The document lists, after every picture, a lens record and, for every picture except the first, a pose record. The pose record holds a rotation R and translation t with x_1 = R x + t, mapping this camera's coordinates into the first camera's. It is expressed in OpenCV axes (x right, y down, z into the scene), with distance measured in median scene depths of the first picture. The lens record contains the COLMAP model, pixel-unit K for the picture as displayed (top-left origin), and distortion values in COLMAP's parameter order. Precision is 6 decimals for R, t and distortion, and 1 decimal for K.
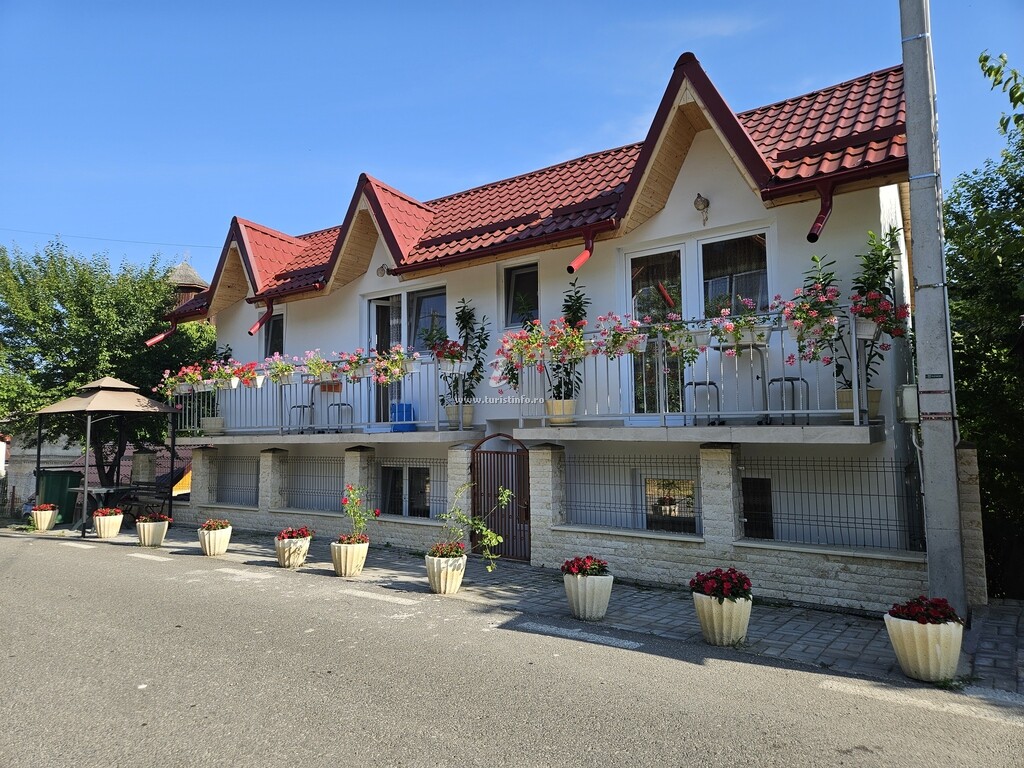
lens RADIAL K [[676.8, 0, 509.3], [0, 676.8, 379.3], [0, 0, 1]] dist [0.077987, -0.055473]
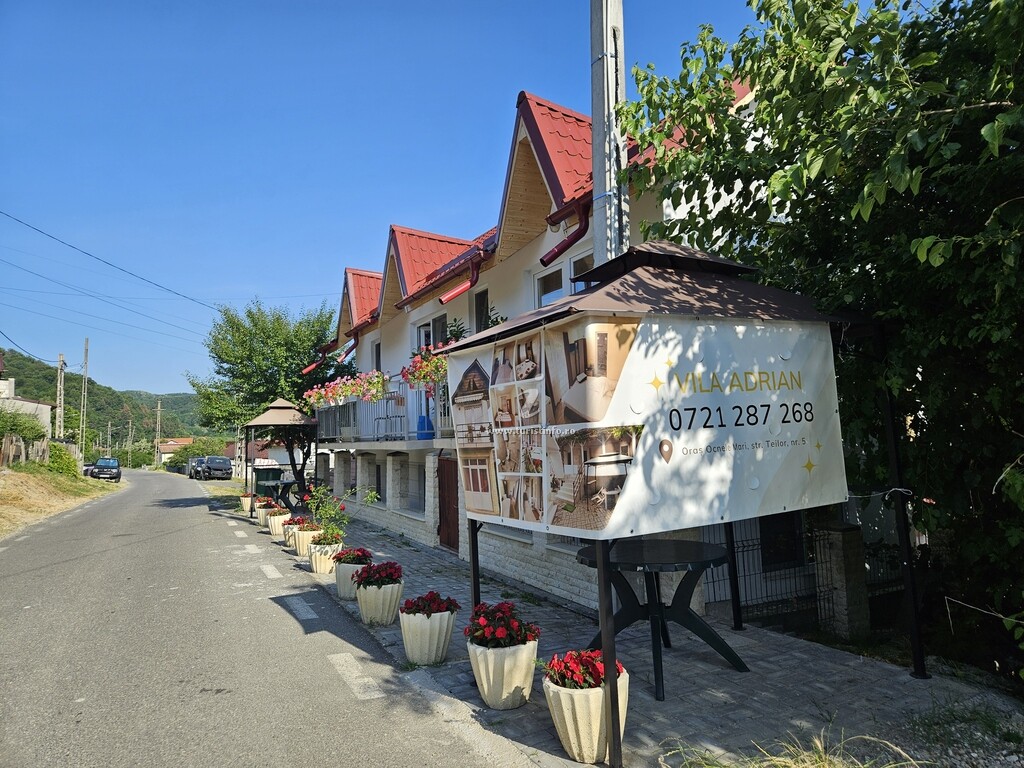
lens RADIAL K [[676.8, 0, 509.3], [0, 676.8, 379.3], [0, 0, 1]] dist [0.077987, -0.055473]
pose [[0.895940, -0.047126, -0.441668, 0.645899], [0.048873, 0.998777, -0.007427, -0.014716], [0.441478, -0.014931, 0.897148, 0.019002]]
